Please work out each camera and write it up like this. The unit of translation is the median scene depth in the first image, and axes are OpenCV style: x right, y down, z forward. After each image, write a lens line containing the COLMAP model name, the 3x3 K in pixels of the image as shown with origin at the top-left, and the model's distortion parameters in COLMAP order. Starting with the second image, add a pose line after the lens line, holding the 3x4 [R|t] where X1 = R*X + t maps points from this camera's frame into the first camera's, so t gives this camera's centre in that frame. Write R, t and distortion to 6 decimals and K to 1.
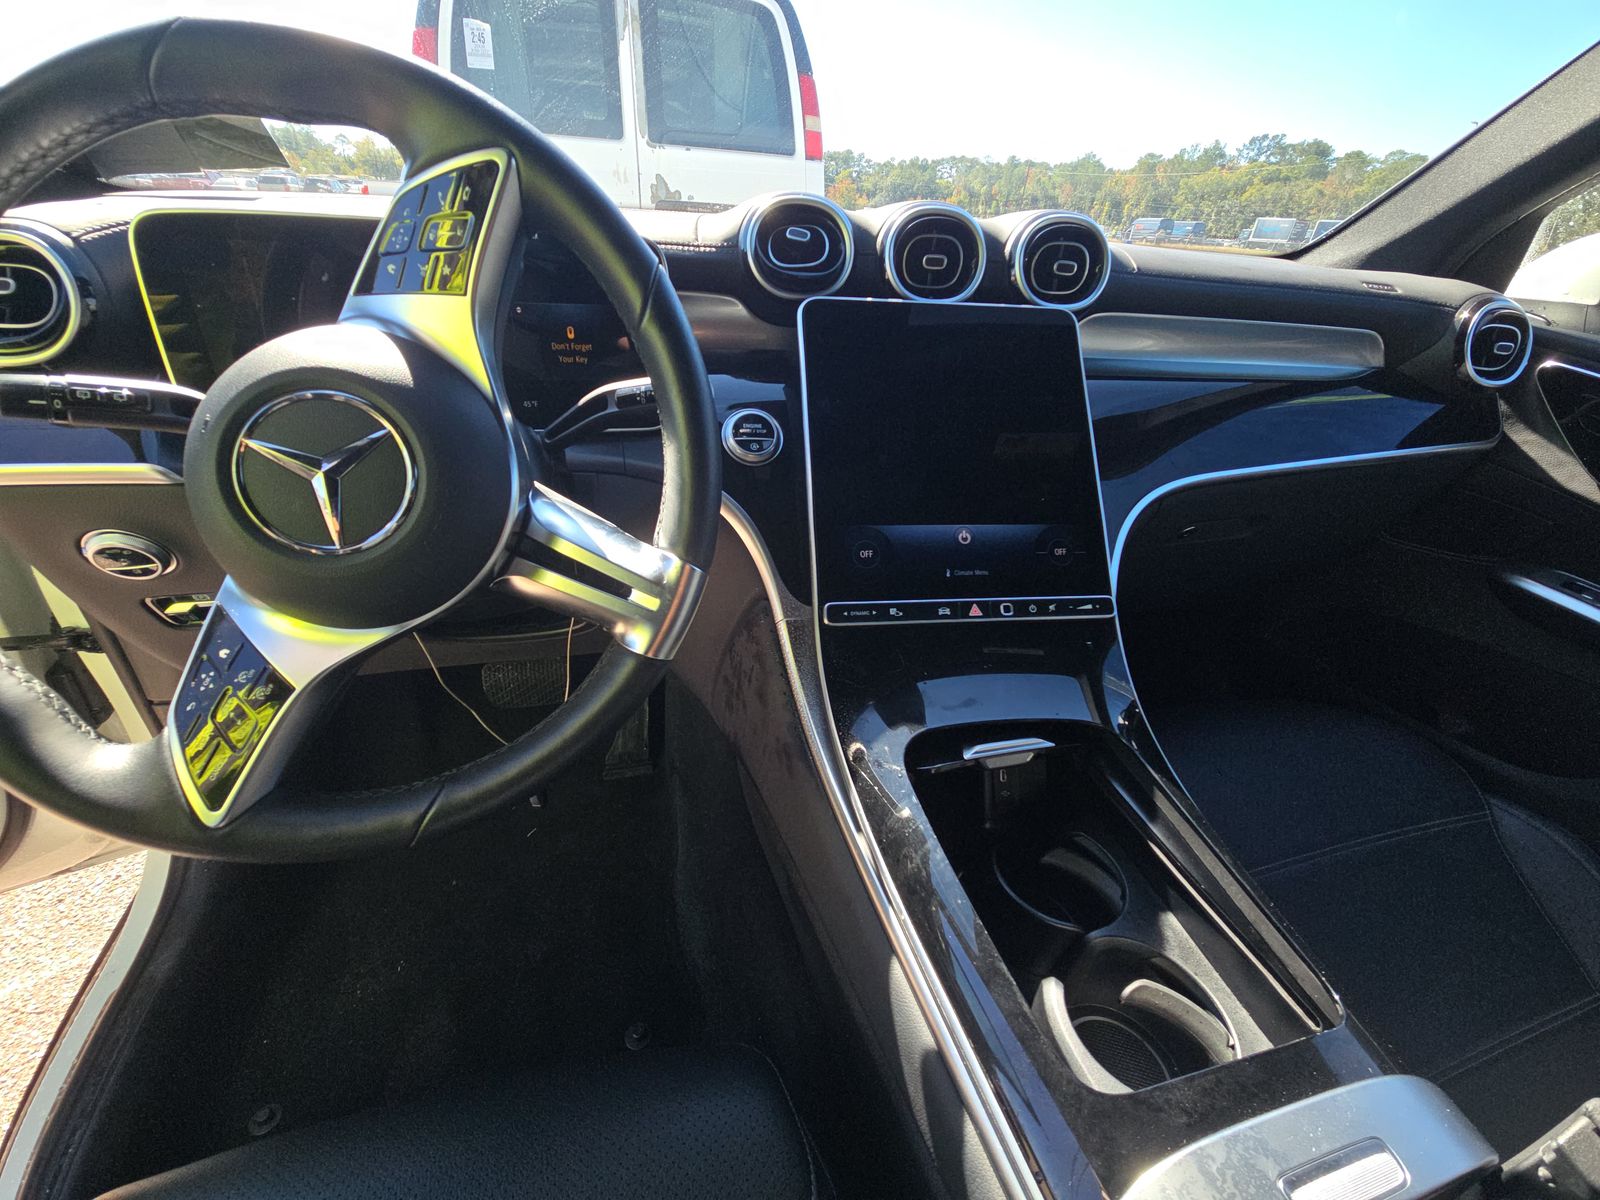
lens RADIAL K [[638.2, 0, 800.0], [0, 638.2, 600.0], [0, 0, 1]] dist [-0.000037, -0.000059]
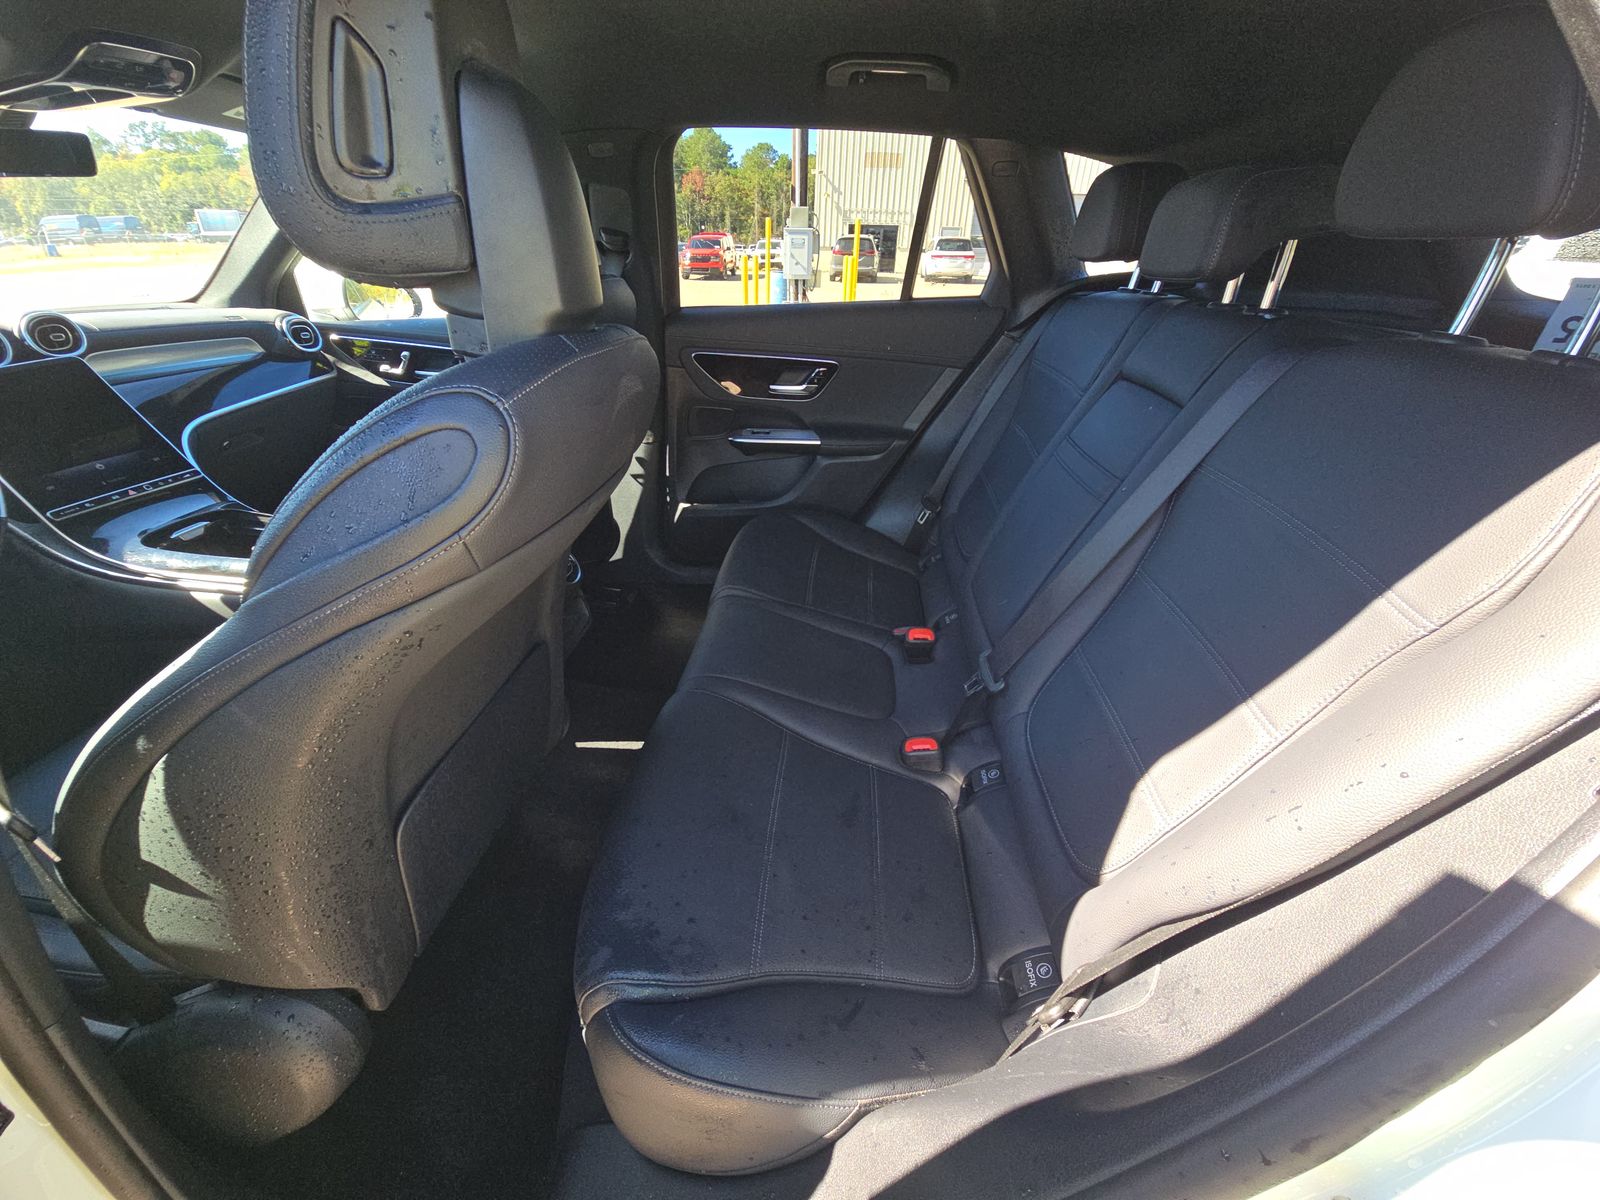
lens RADIAL K [[624.4, 0, 800.0], [0, 624.4, 600.0], [0, 0, 1]] dist [0.000394, -0.009052]
pose [[0.323559, -0.492171, 0.808132, -0.719899], [0.467786, 0.825605, 0.315520, 0.597835], [-0.822487, 0.275944, 0.497363, -1.511093]]
